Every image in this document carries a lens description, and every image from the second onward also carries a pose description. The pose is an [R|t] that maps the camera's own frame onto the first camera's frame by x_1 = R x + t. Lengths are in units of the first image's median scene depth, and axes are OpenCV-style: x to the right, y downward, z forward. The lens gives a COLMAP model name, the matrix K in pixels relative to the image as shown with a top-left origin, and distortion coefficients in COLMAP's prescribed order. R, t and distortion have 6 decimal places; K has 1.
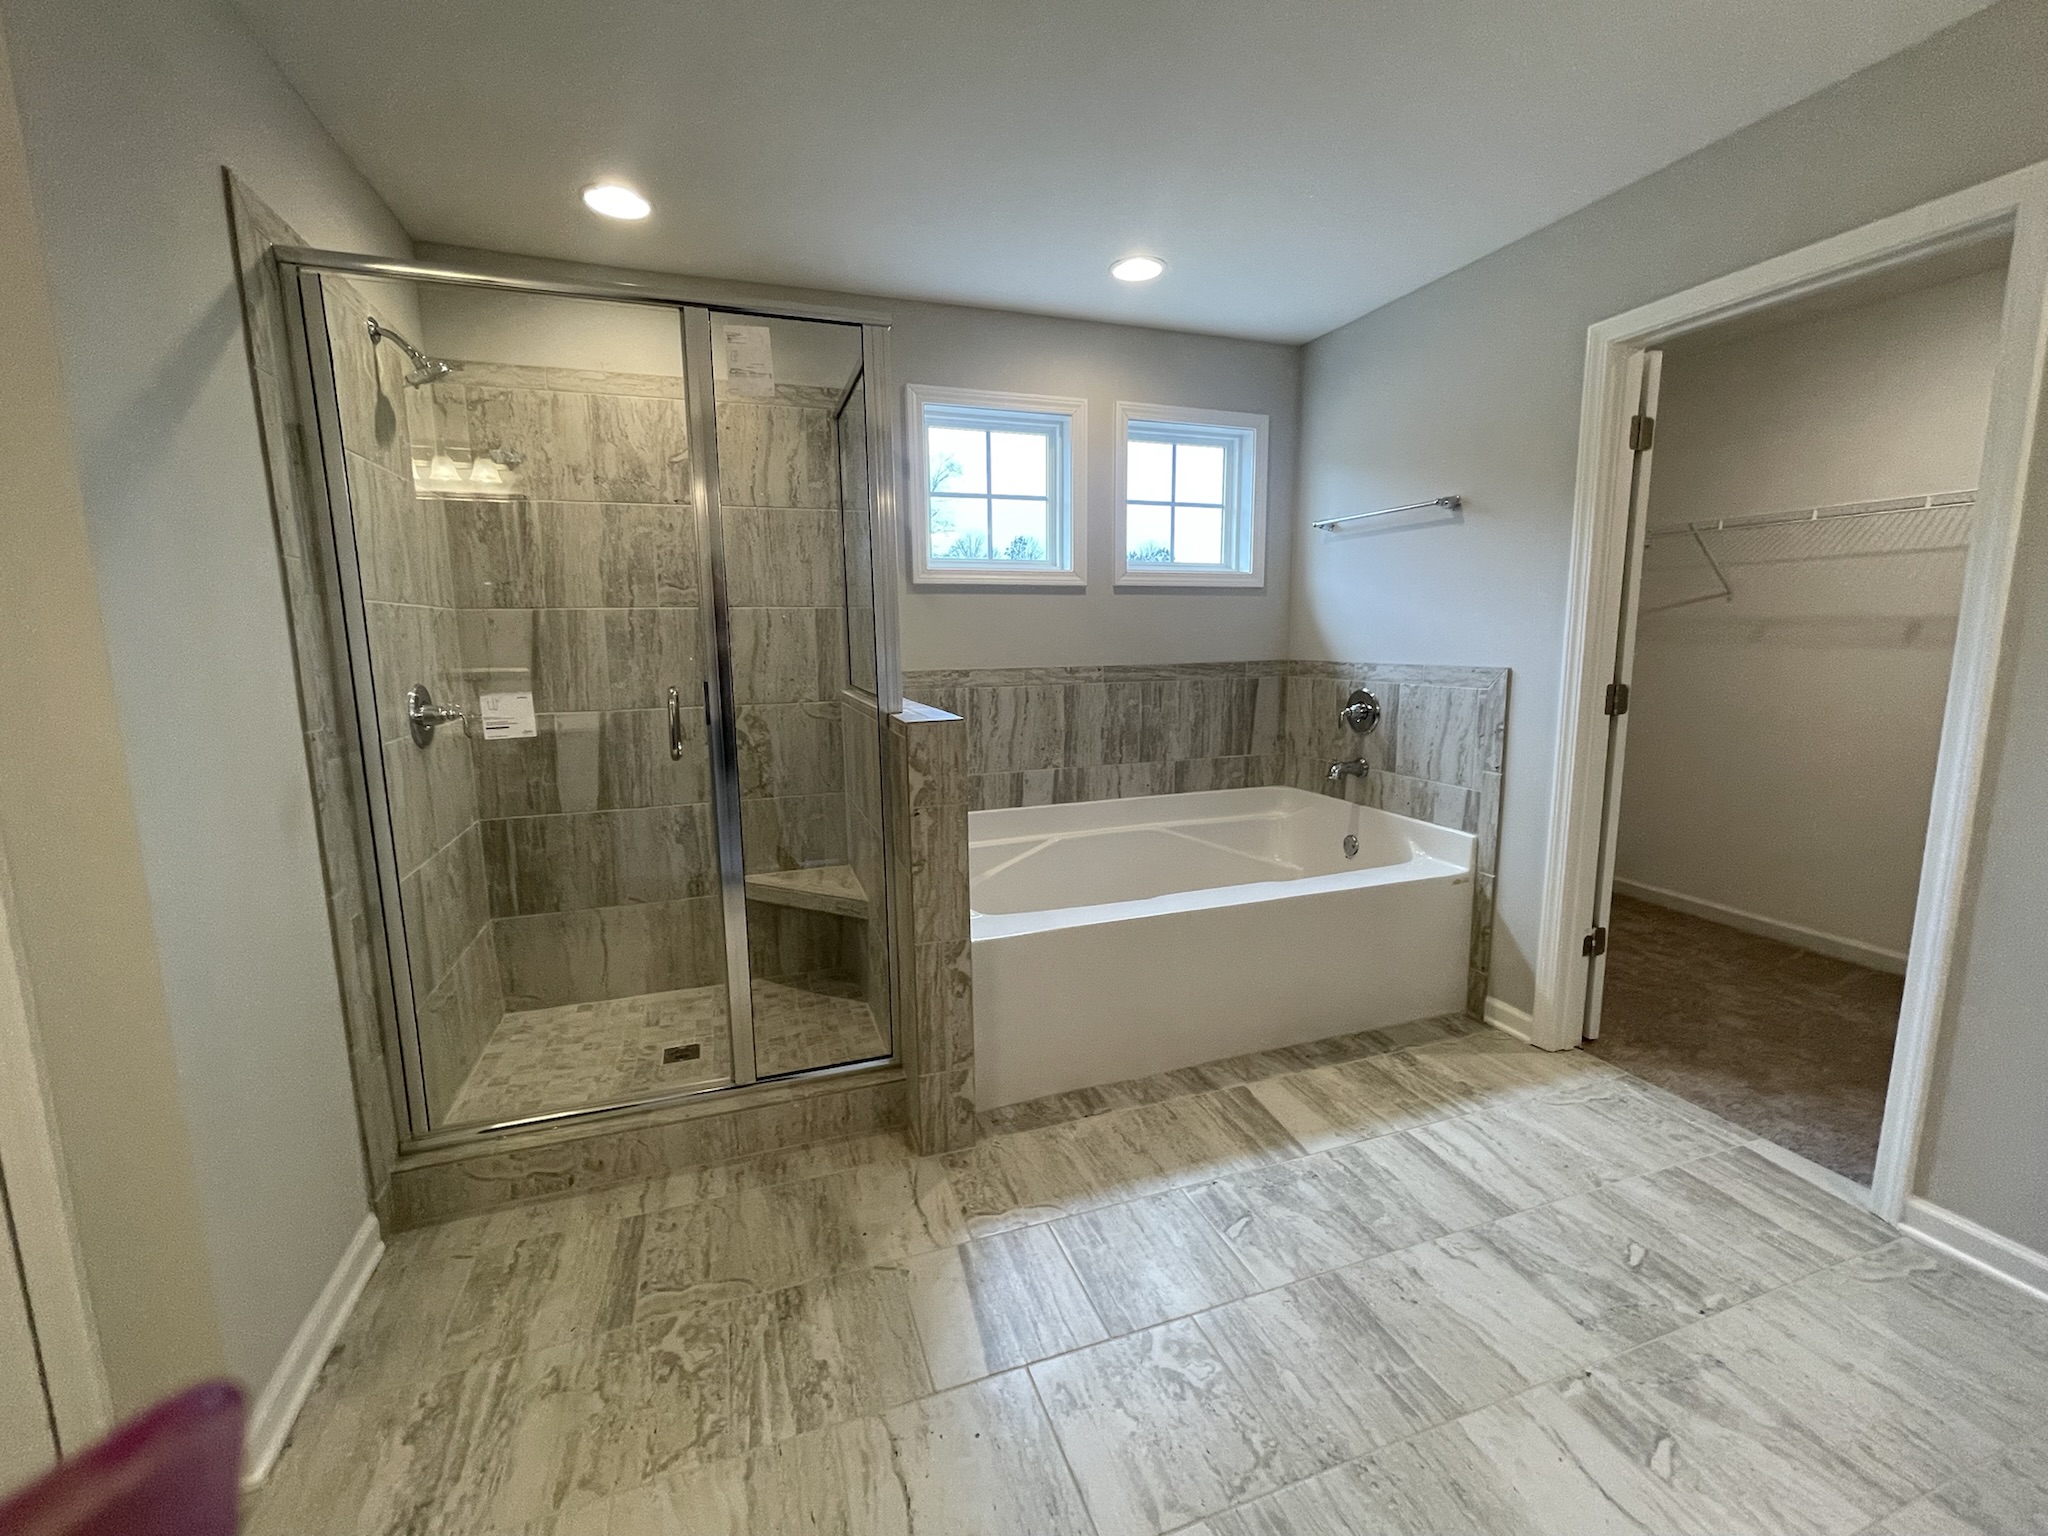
lens RADIAL K [[831.4, 0, 1010.6], [0, 831.4, 761.7], [0, 0, 1]] dist [0.000685, 0.000457]
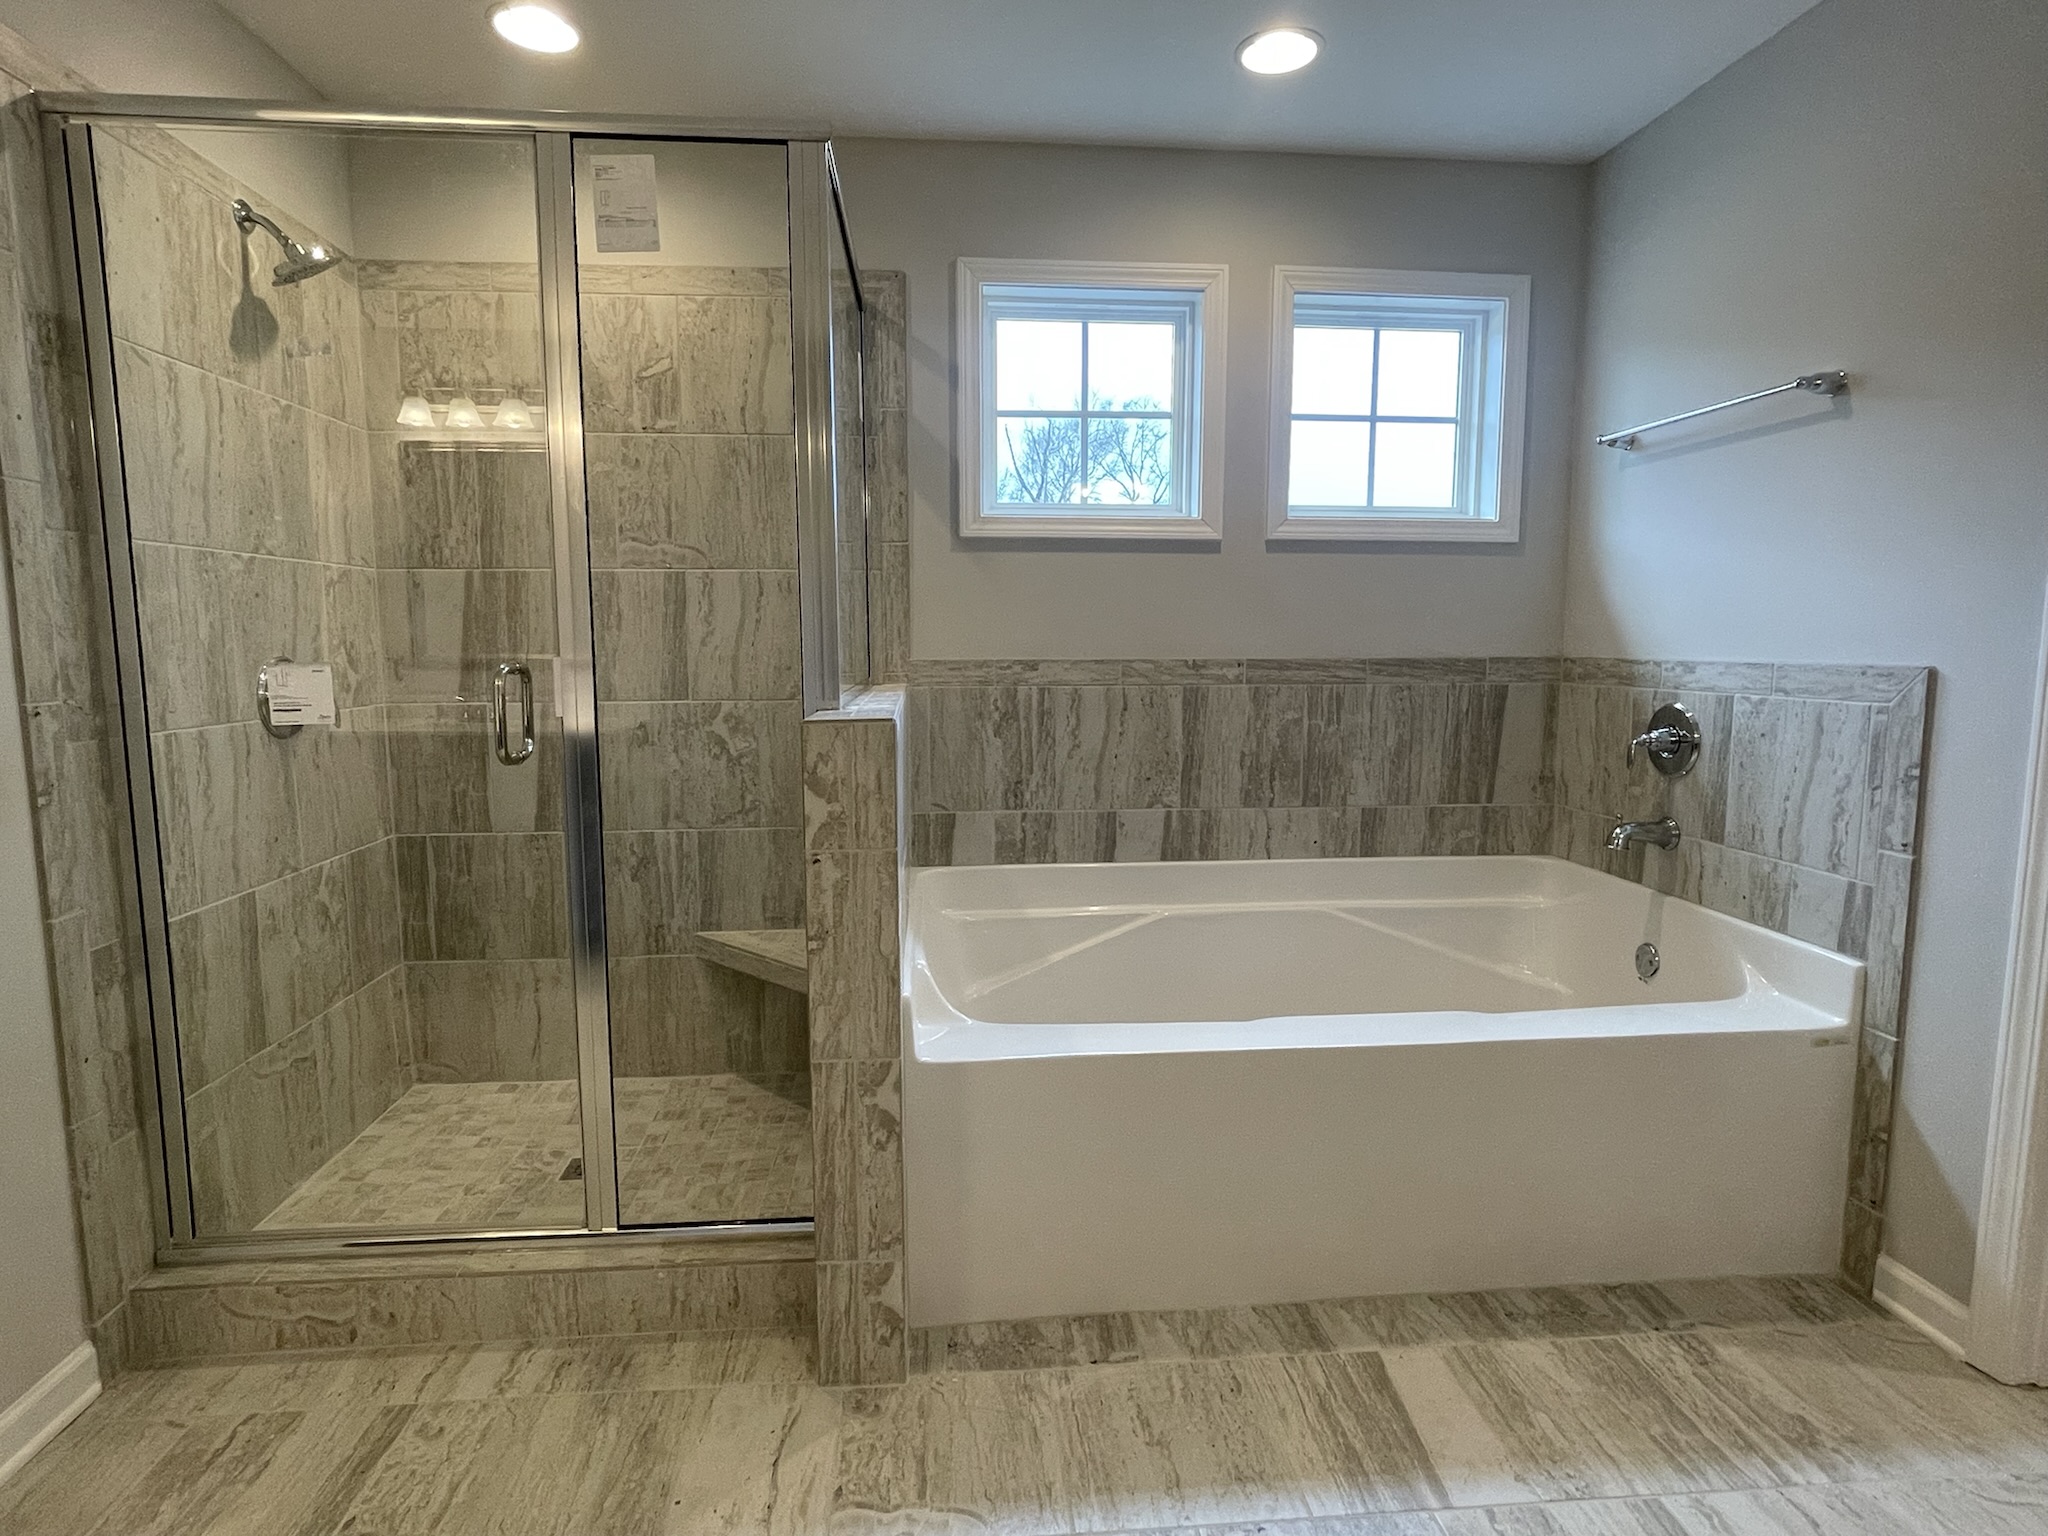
lens RADIAL K [[1059.9, 0, 1015.7], [0, 1059.9, 761.1], [0, 0, 1]] dist [-0.015835, 0.013679]
pose [[0.969123, 0.040156, -0.243287, 0.175048], [-0.048820, 0.998366, -0.029688, 0.000987], [0.241698, 0.040649, 0.969500, 0.164416]]
